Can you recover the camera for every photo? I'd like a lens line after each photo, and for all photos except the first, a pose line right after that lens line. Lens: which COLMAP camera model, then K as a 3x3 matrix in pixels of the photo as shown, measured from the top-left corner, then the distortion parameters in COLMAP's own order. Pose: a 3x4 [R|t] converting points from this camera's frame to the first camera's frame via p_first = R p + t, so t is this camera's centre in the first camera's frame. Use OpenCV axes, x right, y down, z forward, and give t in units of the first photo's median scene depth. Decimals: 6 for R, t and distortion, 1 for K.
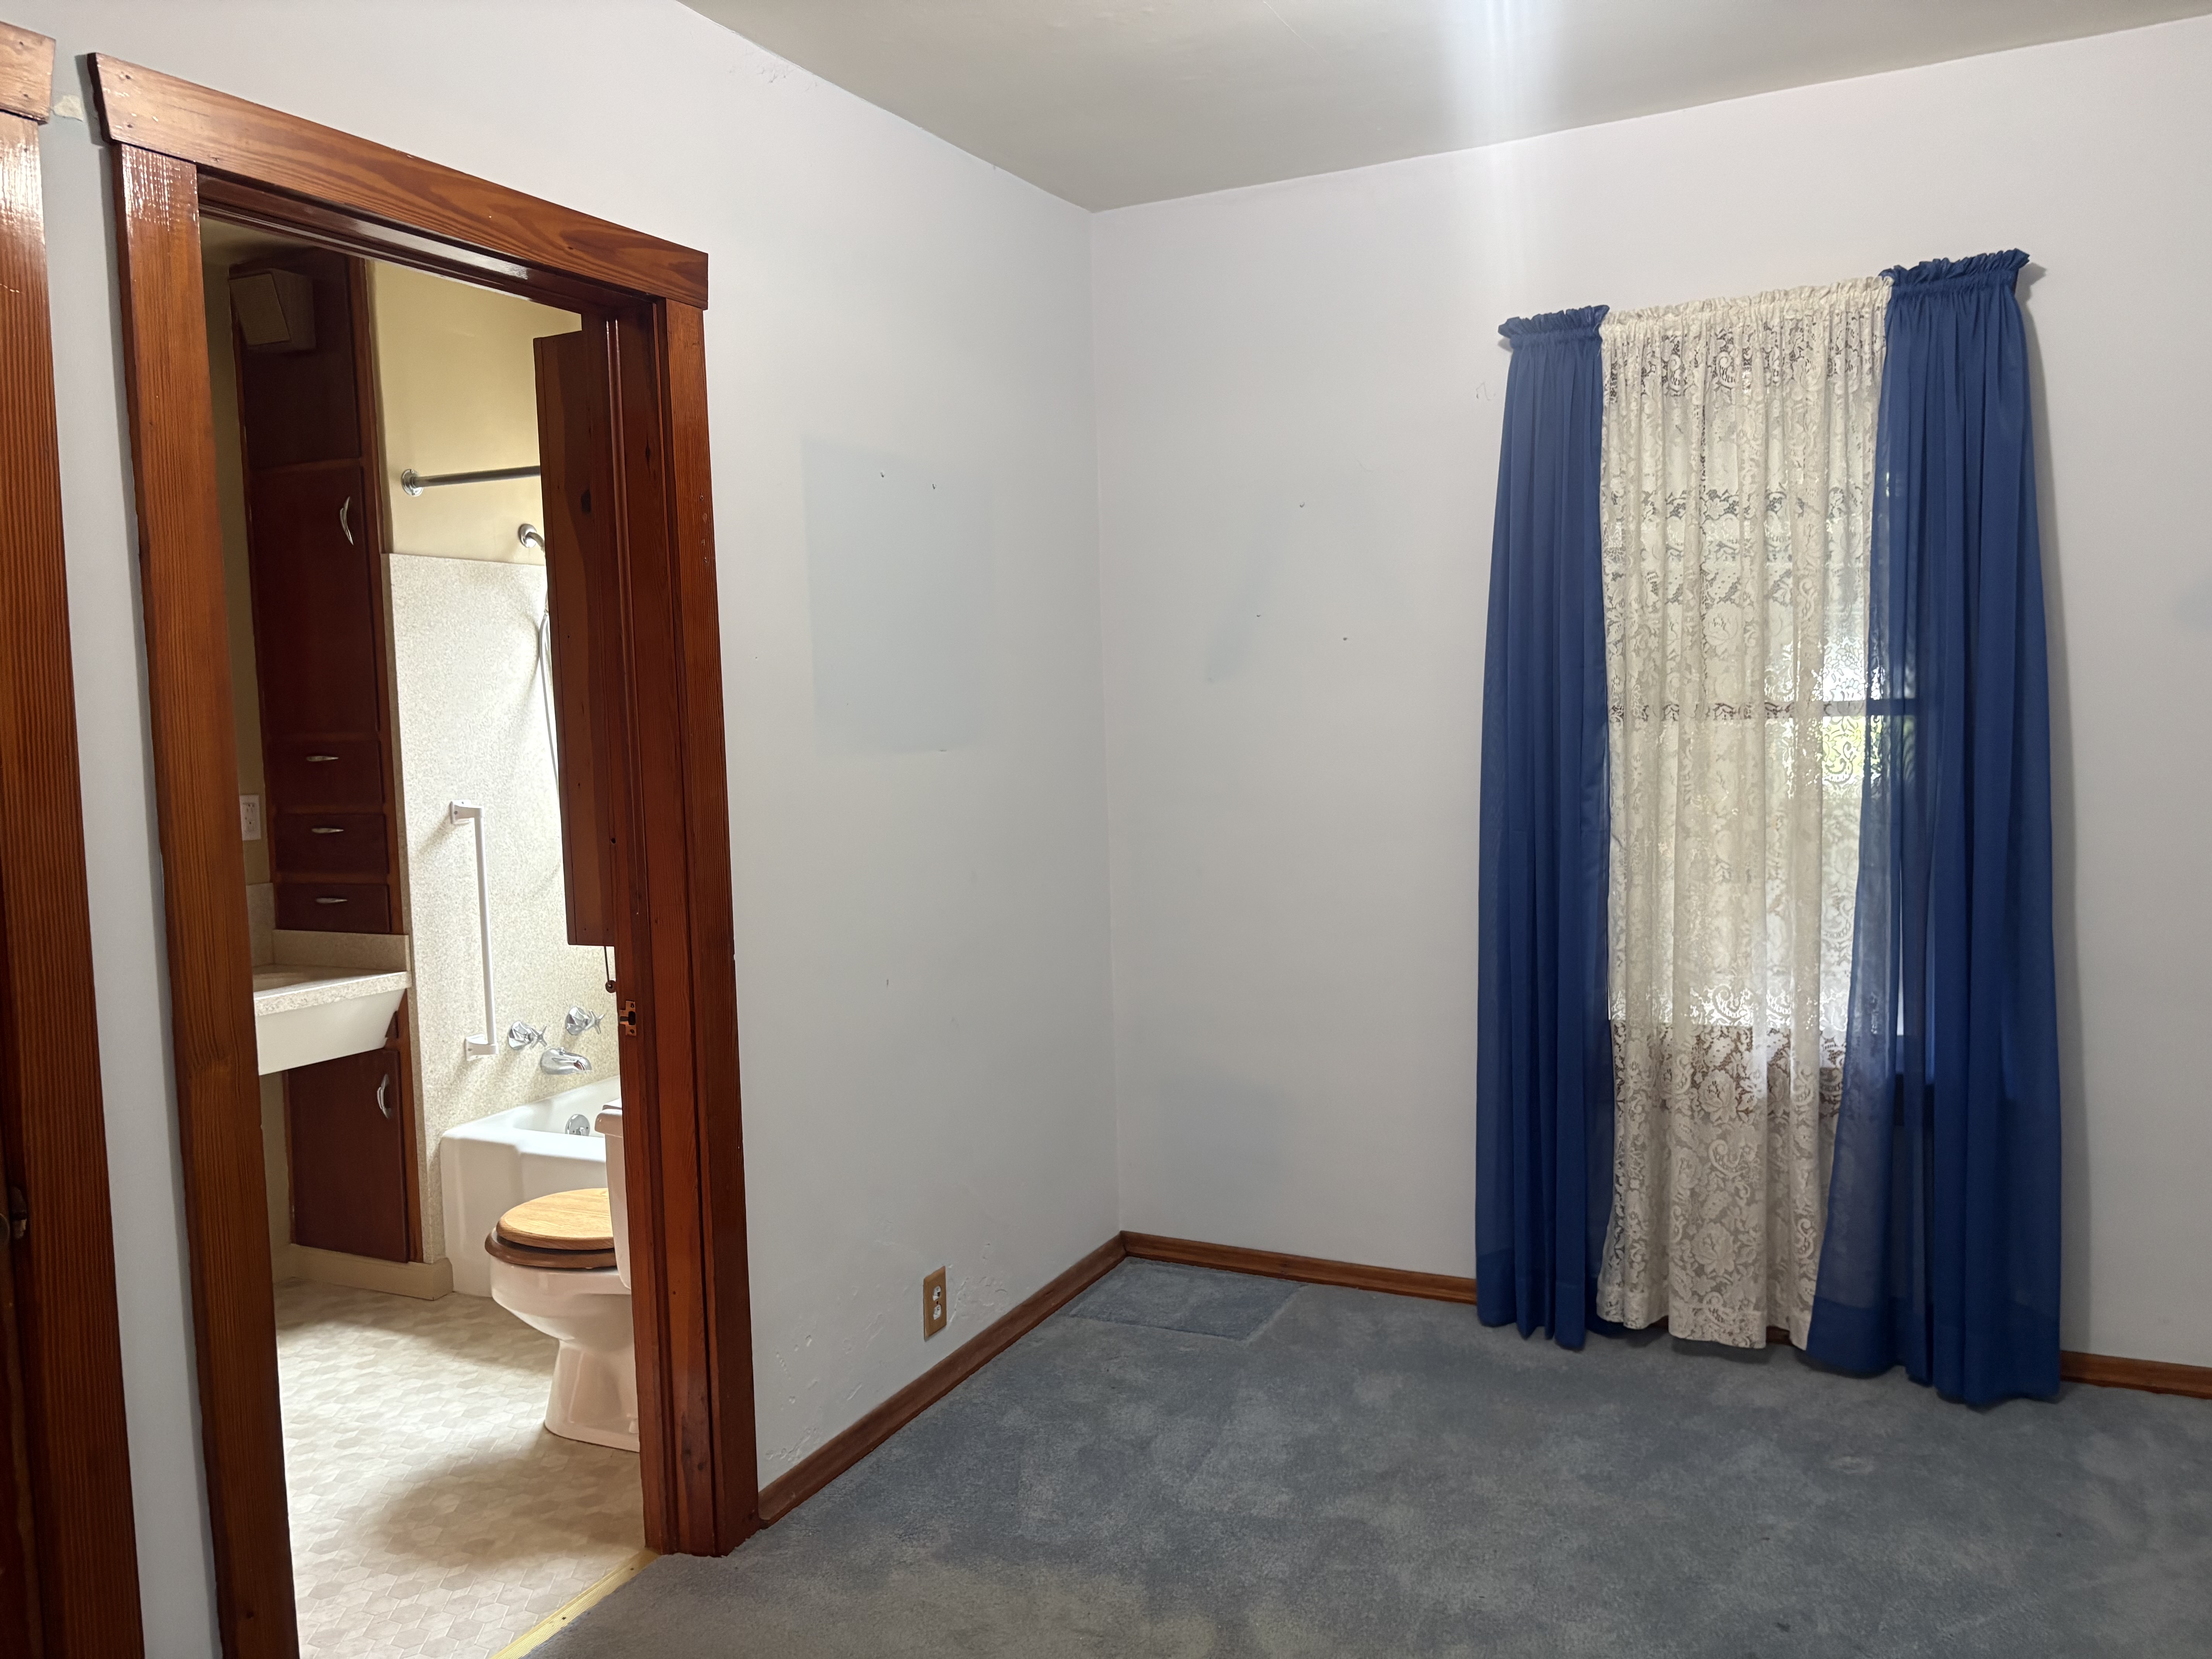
lens RADIAL K [[1689.7, 0, 1098.6], [0, 1689.7, 833.9], [0, 0, 1]] dist [0.053256, -0.060624]
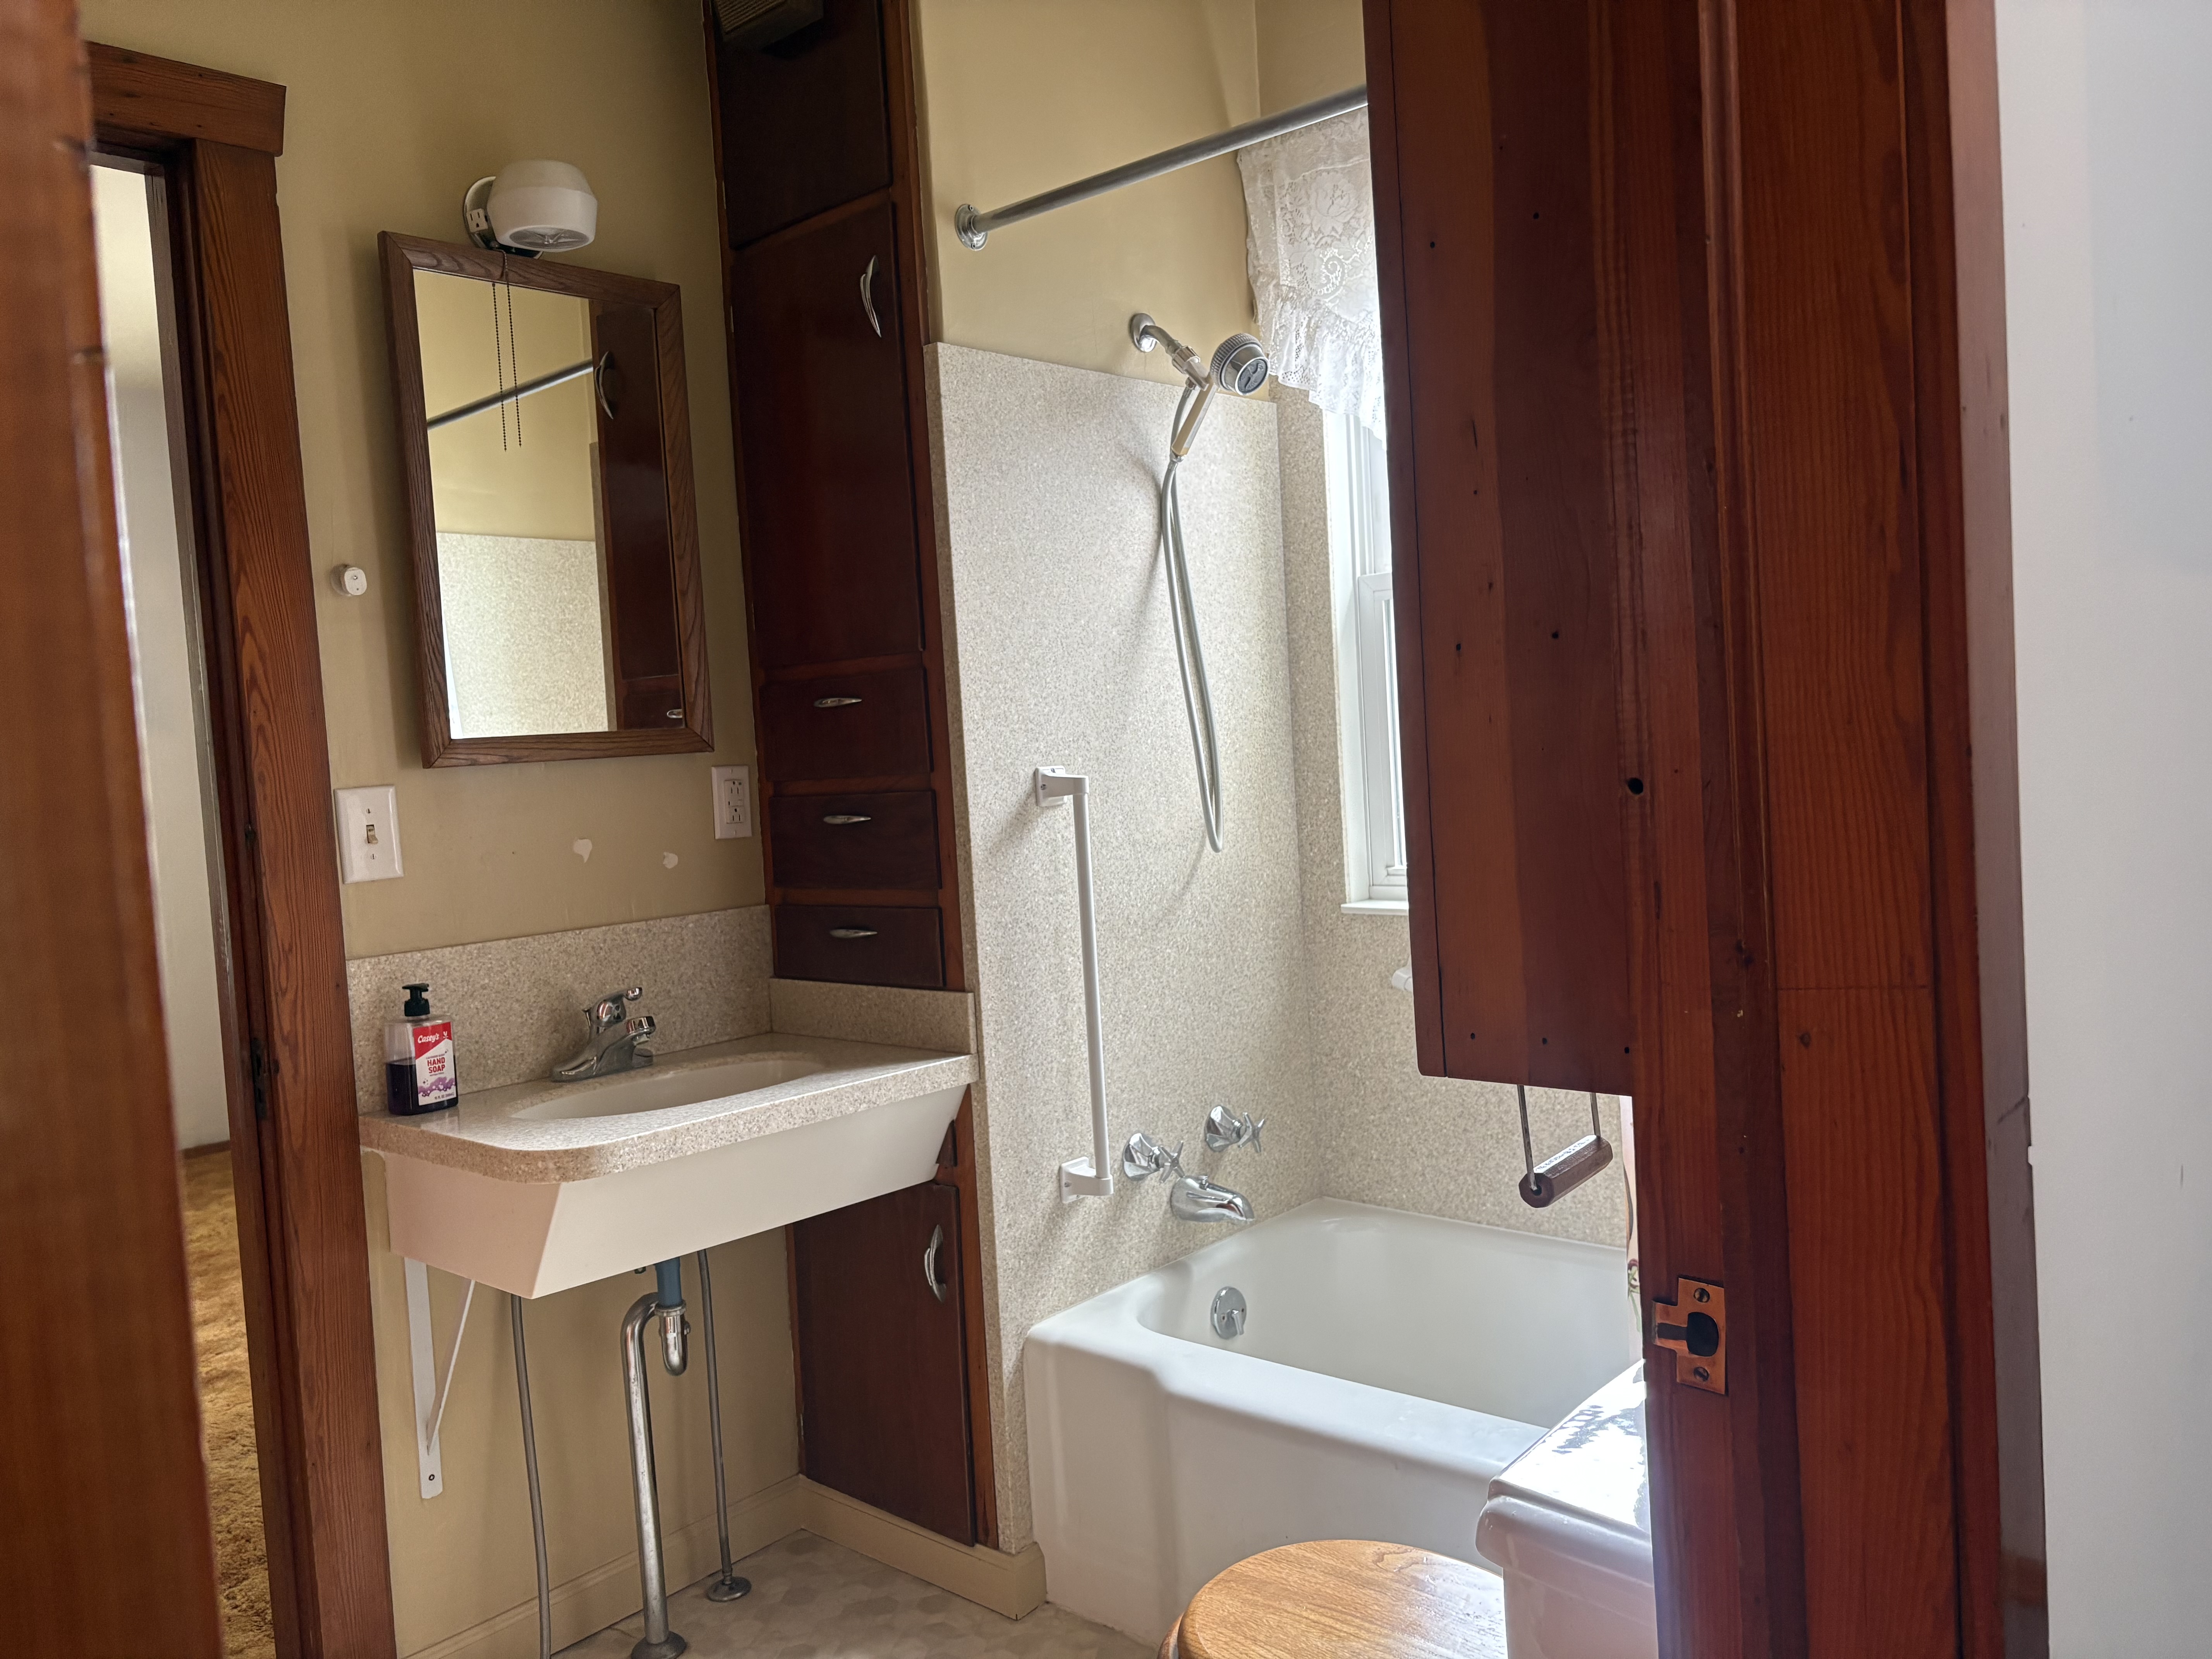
lens RADIAL K [[1689.7, 0, 1124.9], [0, 1689.7, 826.7], [0, 0, 1]] dist [0.053256, -0.060624]
pose [[0.964656, -0.013418, -0.263170, -0.196268], [0.009813, 0.999839, -0.015009, 0.010953], [0.263330, 0.011896, 0.964633, 0.440924]]
